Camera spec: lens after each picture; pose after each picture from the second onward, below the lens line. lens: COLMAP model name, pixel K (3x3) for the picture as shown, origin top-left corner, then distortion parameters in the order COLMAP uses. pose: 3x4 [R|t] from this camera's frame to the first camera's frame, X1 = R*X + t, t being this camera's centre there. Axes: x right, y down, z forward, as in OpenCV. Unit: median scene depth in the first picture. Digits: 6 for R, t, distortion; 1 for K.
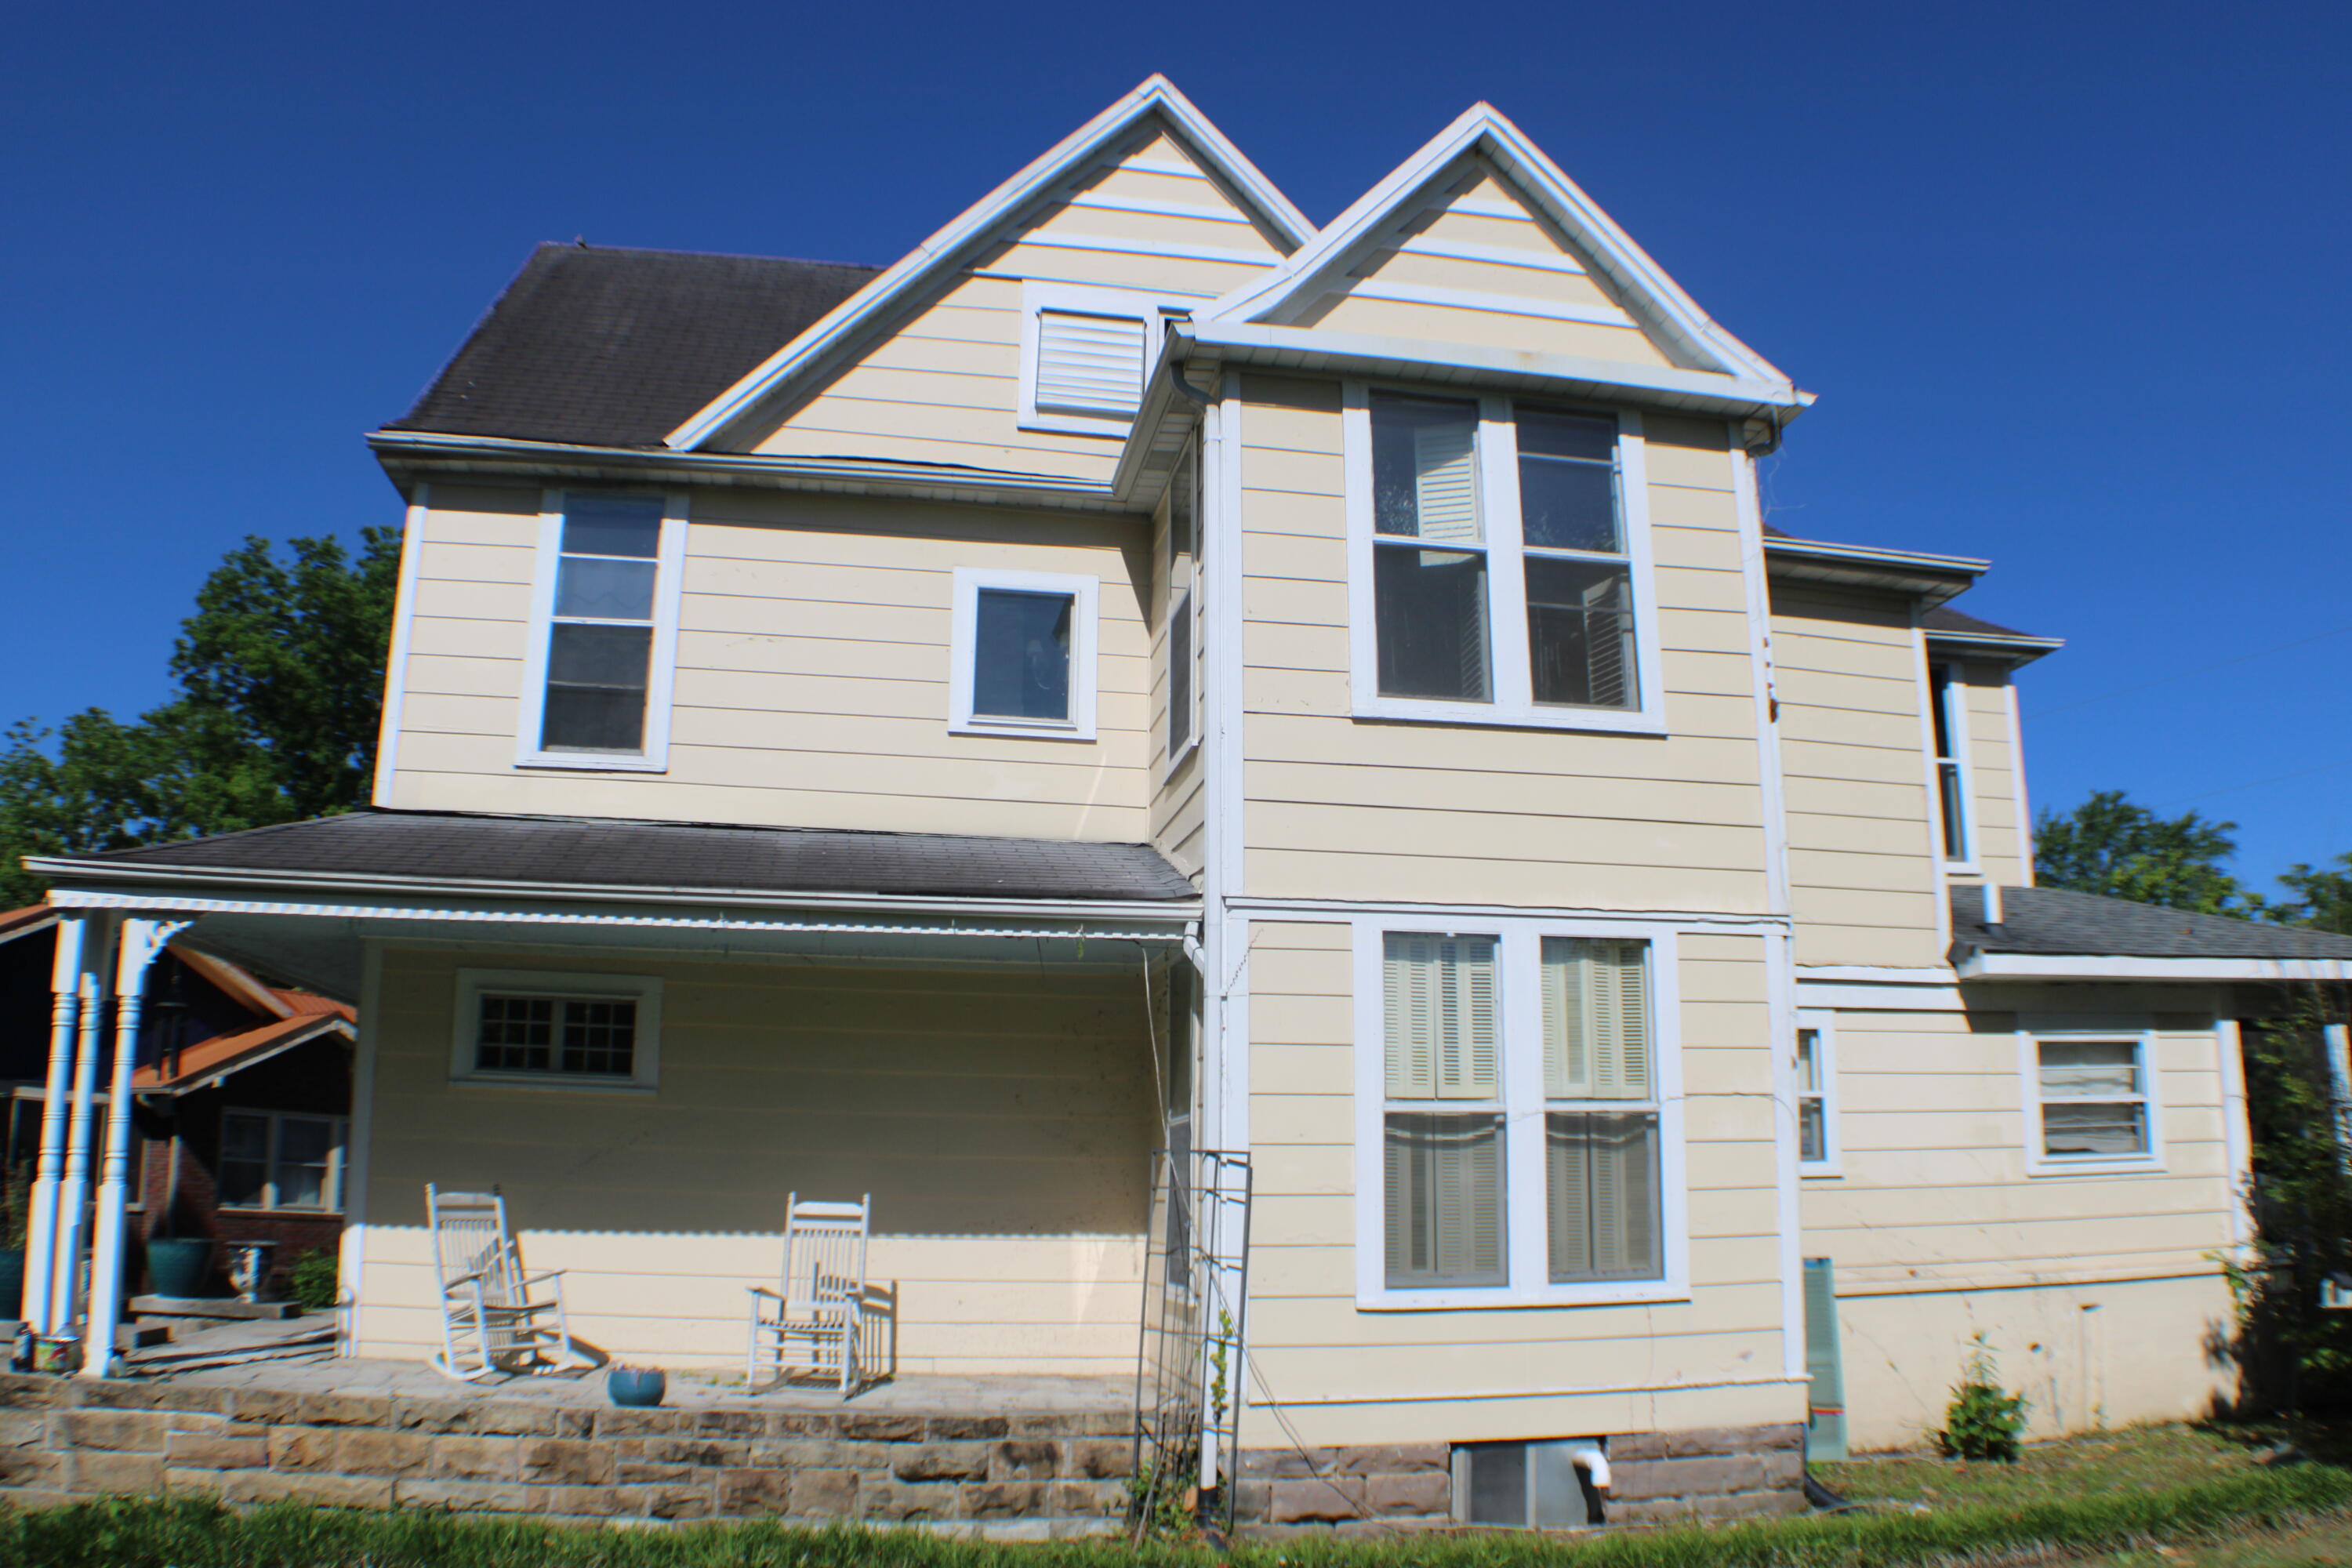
lens RADIAL K [[1742.7, 0, 1175.6], [0, 1742.7, 811.9], [0, 0, 1]] dist [-0.197464, 0.060144]
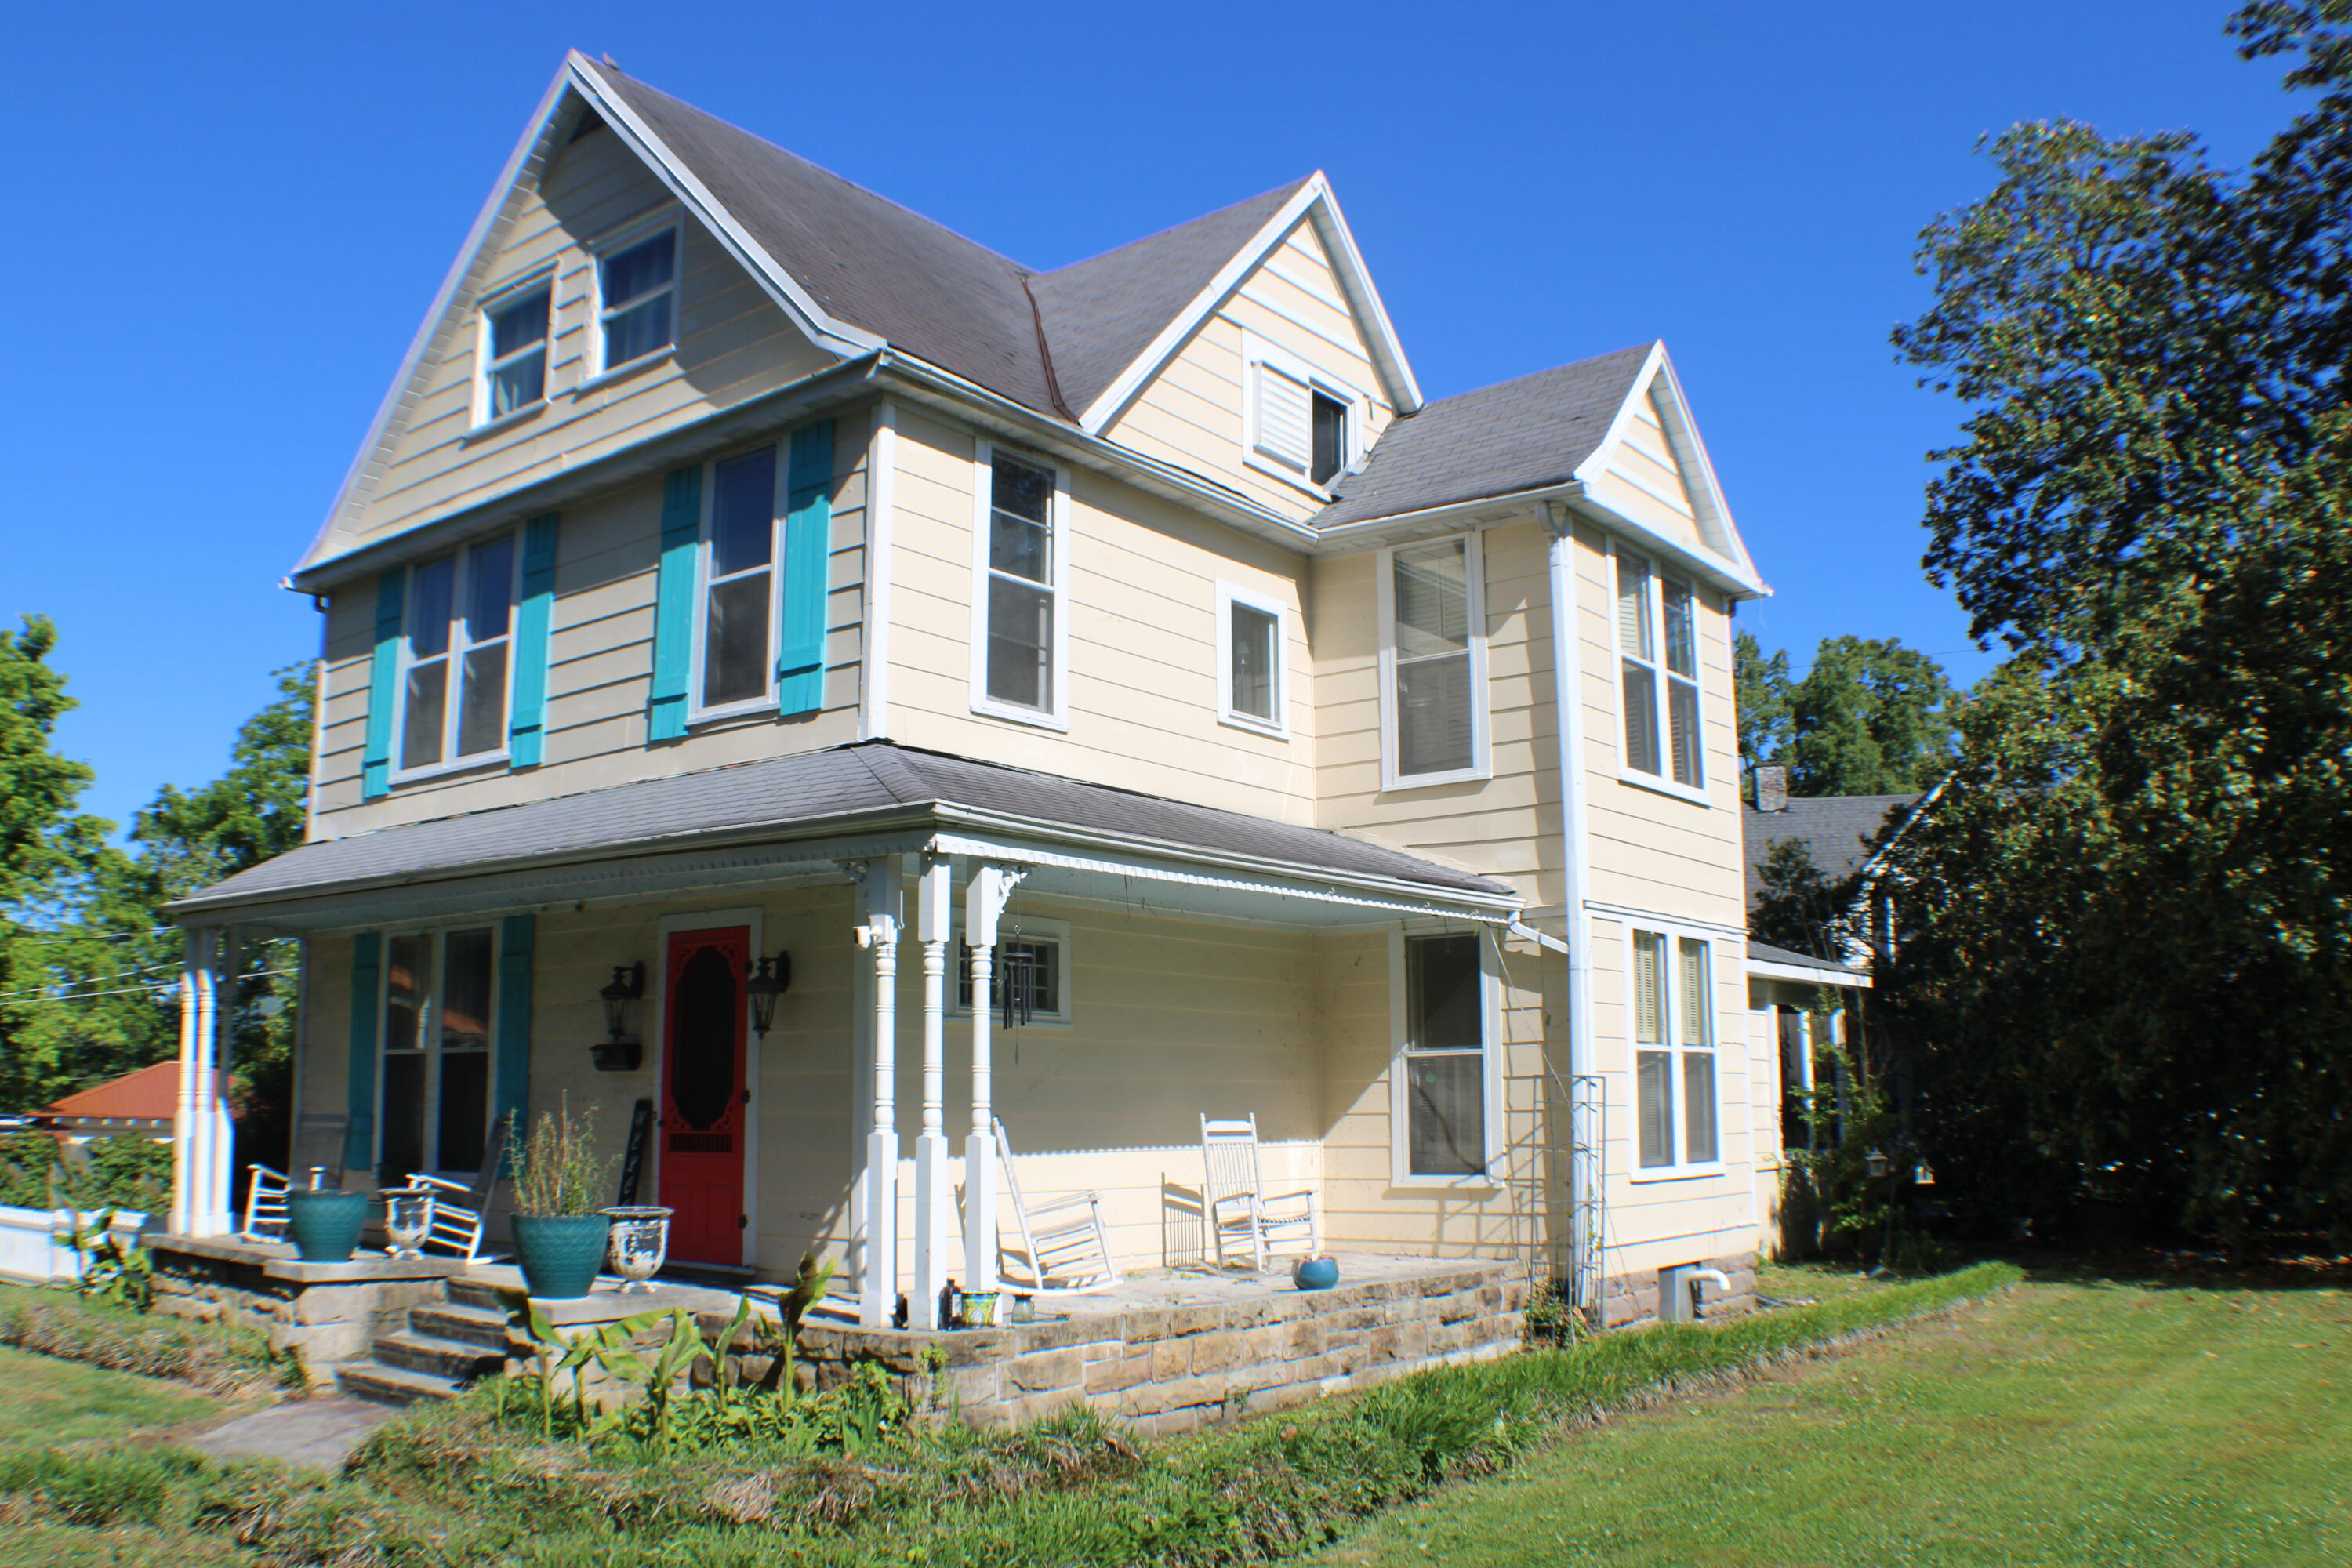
lens RADIAL K [[1939.0, 0, 1165.1], [0, 1939.0, 811.2], [0, 0, 1]] dist [-0.158683, 0.001133]
pose [[0.750324, 0.092562, 0.654558, -1.041795], [-0.134768, 0.990773, 0.014379, -0.000143], [-0.647187, -0.099003, 0.755875, 0.024696]]
